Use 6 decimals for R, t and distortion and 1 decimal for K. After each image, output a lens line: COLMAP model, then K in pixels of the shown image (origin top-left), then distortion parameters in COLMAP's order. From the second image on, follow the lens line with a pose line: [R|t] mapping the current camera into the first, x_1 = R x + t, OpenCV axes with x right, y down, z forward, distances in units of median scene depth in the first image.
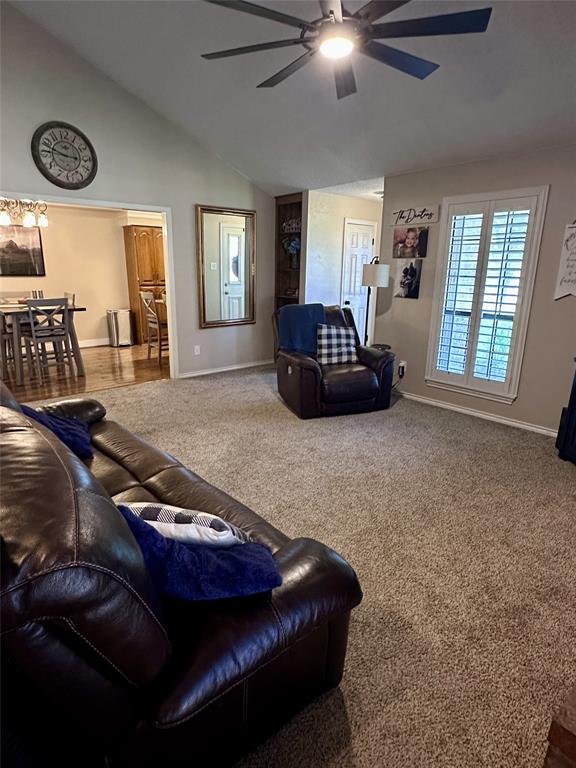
lens RADIAL K [[439.5, 0, 288.0], [0, 439.5, 384.0], [0, 0, 1]] dist [-0.000731, -0.000347]
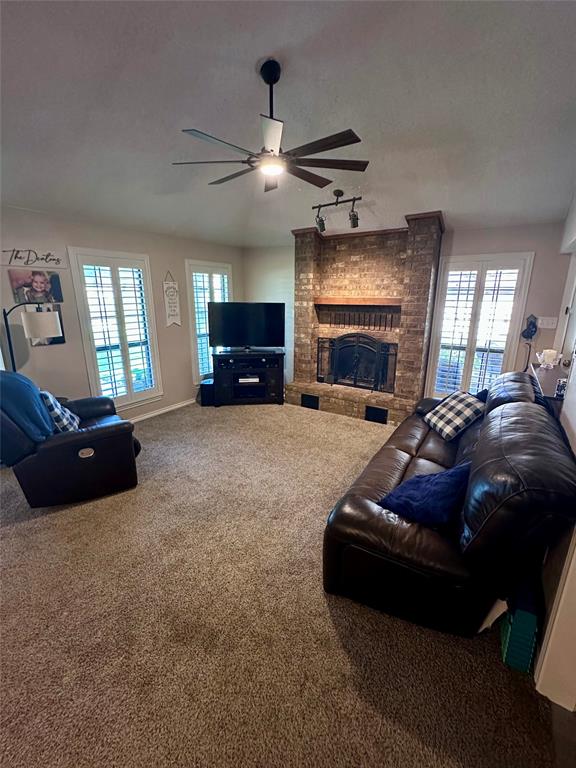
lens RADIAL K [[334.7, 0, 288.0], [0, 334.7, 384.0], [0, 0, 1]] dist [-0.000277, -0.000095]
pose [[-0.272486, -0.255706, 0.927559, -0.588588], [0.247735, 0.912890, 0.324438, -0.239082], [-0.929720, 0.318193, -0.185402, 0.724829]]
